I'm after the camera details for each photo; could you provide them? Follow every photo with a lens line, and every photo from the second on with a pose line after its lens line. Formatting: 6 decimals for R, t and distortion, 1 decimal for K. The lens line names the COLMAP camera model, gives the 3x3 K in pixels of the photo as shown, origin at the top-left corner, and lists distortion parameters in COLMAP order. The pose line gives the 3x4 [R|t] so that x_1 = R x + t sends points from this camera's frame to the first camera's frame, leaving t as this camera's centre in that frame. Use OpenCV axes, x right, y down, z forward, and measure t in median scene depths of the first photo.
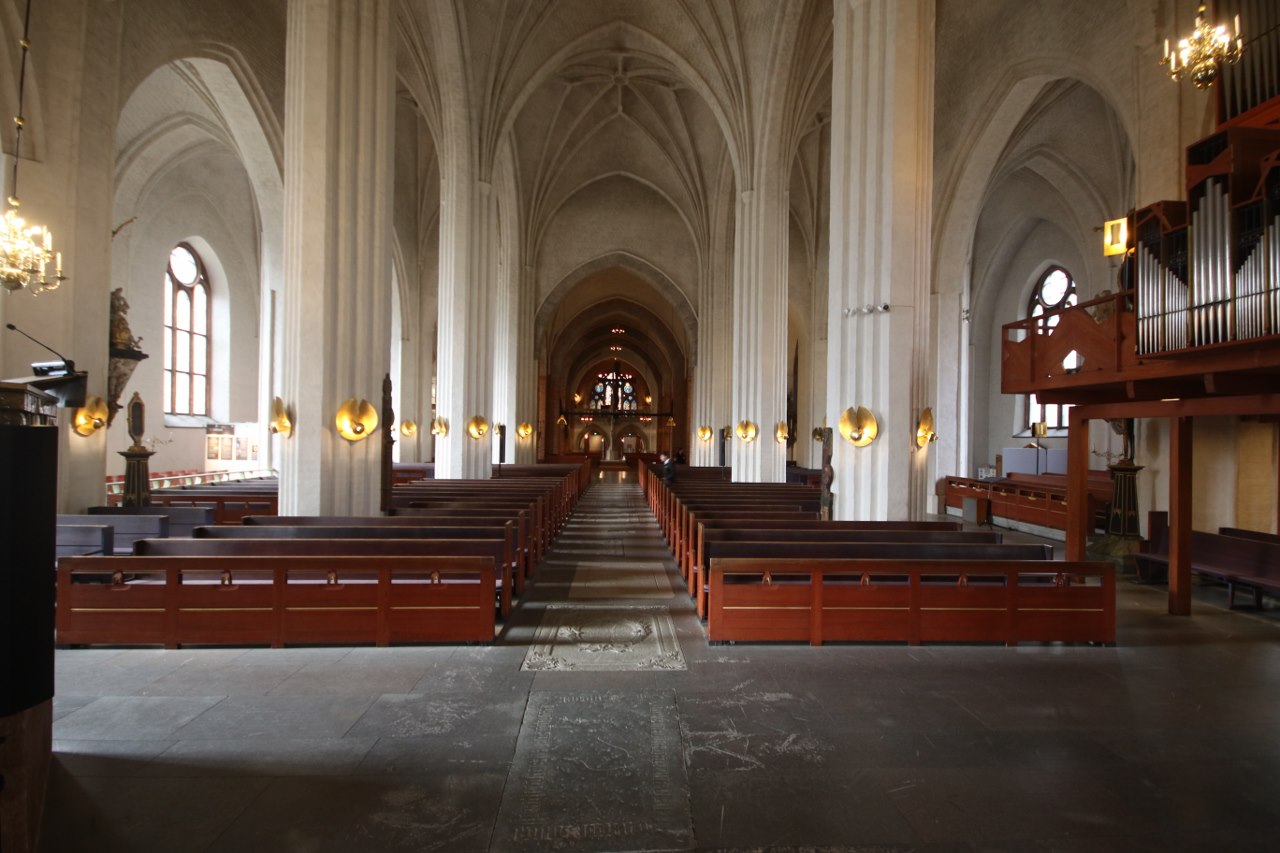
lens RADIAL K [[584.4, 0, 639.3], [0, 584.4, 430.2], [0, 0, 1]] dist [-0.003827, -0.000427]
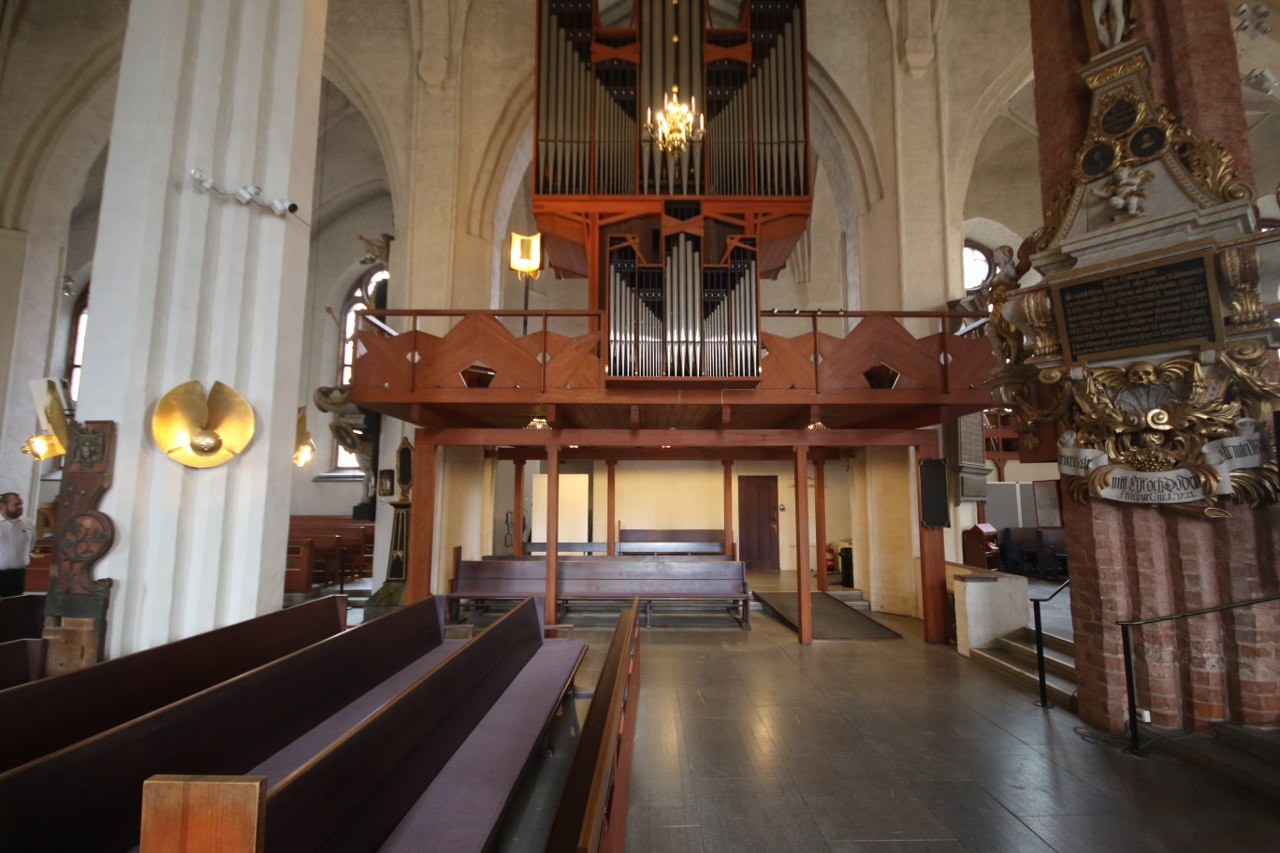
lens RADIAL K [[584.4, 0, 641.1], [0, 584.4, 424.5], [0, 0, 1]] dist [-0.003827, -0.000427]
pose [[0.034764, 0.113624, 0.992915, -0.089406], [-0.011655, 0.993494, -0.113282, 0.052845], [-0.999328, -0.007634, 0.035862, 0.784046]]
